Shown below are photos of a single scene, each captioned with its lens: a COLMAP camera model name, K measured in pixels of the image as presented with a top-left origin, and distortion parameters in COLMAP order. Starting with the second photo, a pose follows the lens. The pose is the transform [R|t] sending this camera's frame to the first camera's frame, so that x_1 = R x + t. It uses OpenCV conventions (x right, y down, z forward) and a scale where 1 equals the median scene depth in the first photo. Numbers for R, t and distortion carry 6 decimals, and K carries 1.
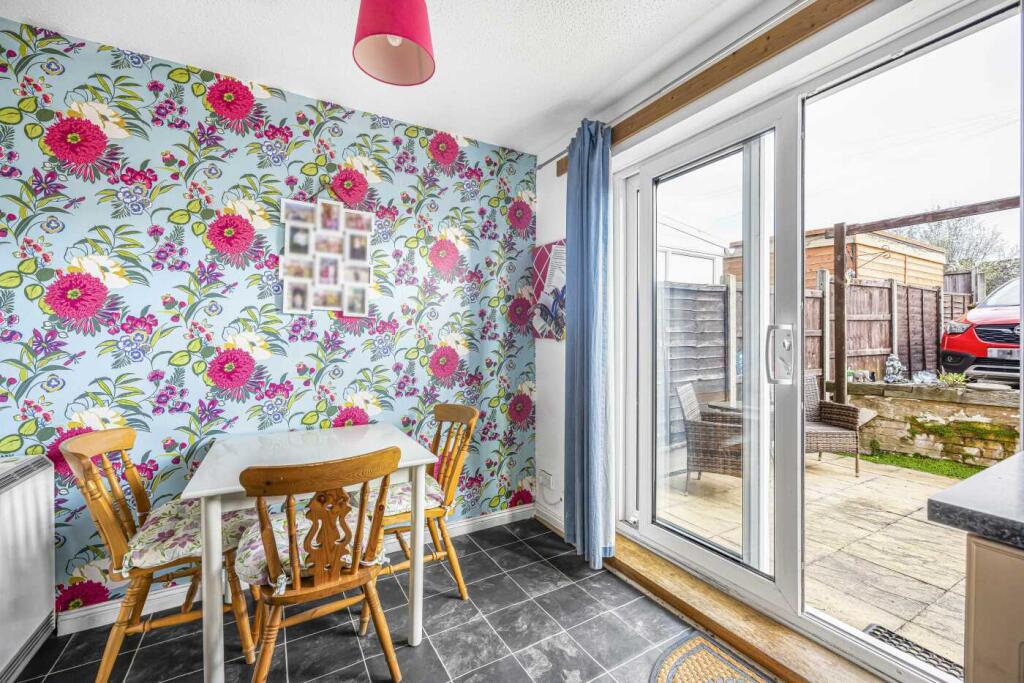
lens RADIAL K [[417.8, 0, 511.5], [0, 417.8, 341.8], [0, 0, 1]] dist [-0.004776, 0.000230]
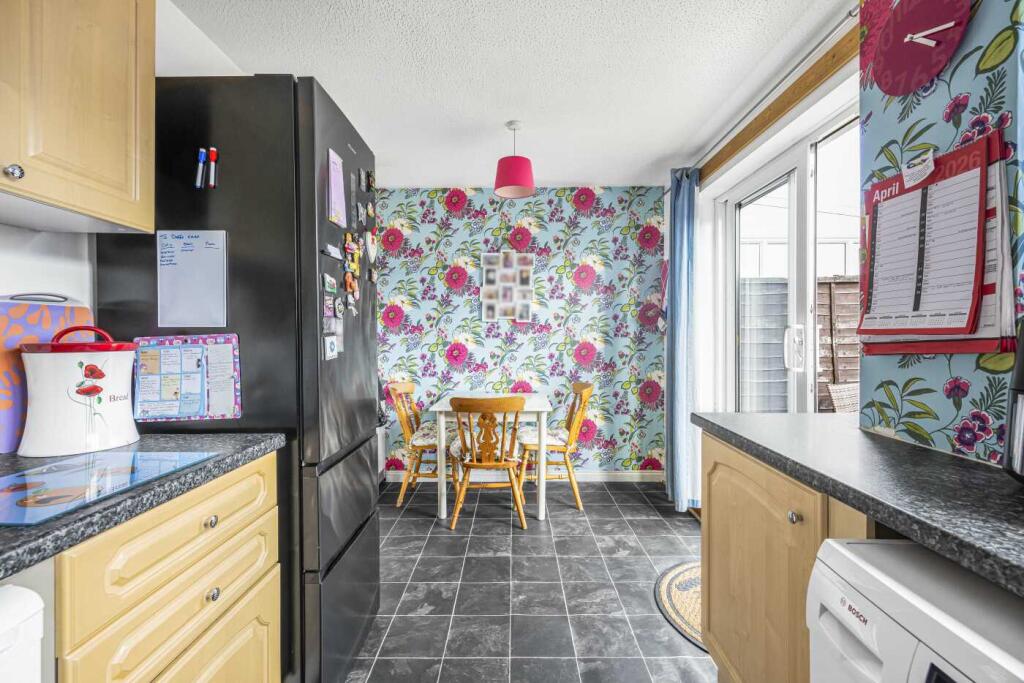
lens RADIAL K [[417.8, 0, 506.5], [0, 417.8, 340.7], [0, 0, 1]] dist [-0.004776, 0.000230]
pose [[0.861774, 0.001200, -0.507292, 0.379663], [0.000853, 0.999992, 0.003816, 0.001699], [0.507292, -0.003721, 0.861766, -0.386509]]
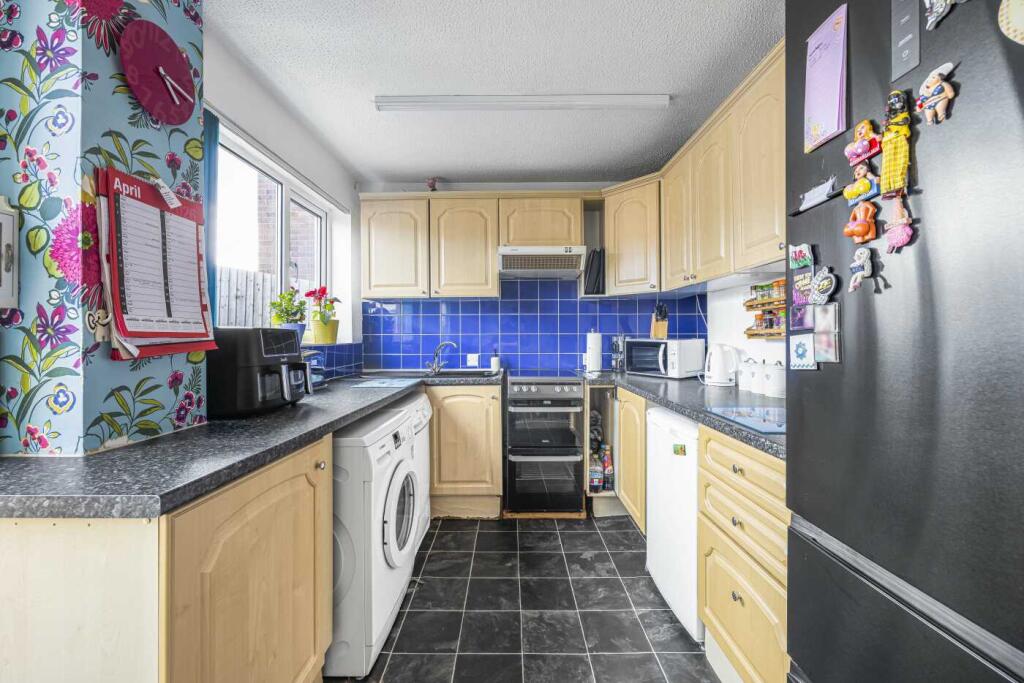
lens RADIAL K [[417.8, 0, 509.0], [0, 417.8, 335.0], [0, 0, 1]] dist [-0.004776, 0.000230]
pose [[-0.865577, 0.005449, 0.500746, -0.069918], [0.005198, 0.999985, -0.001898, -0.002686], [-0.500749, 0.000960, -0.865592, 0.422687]]
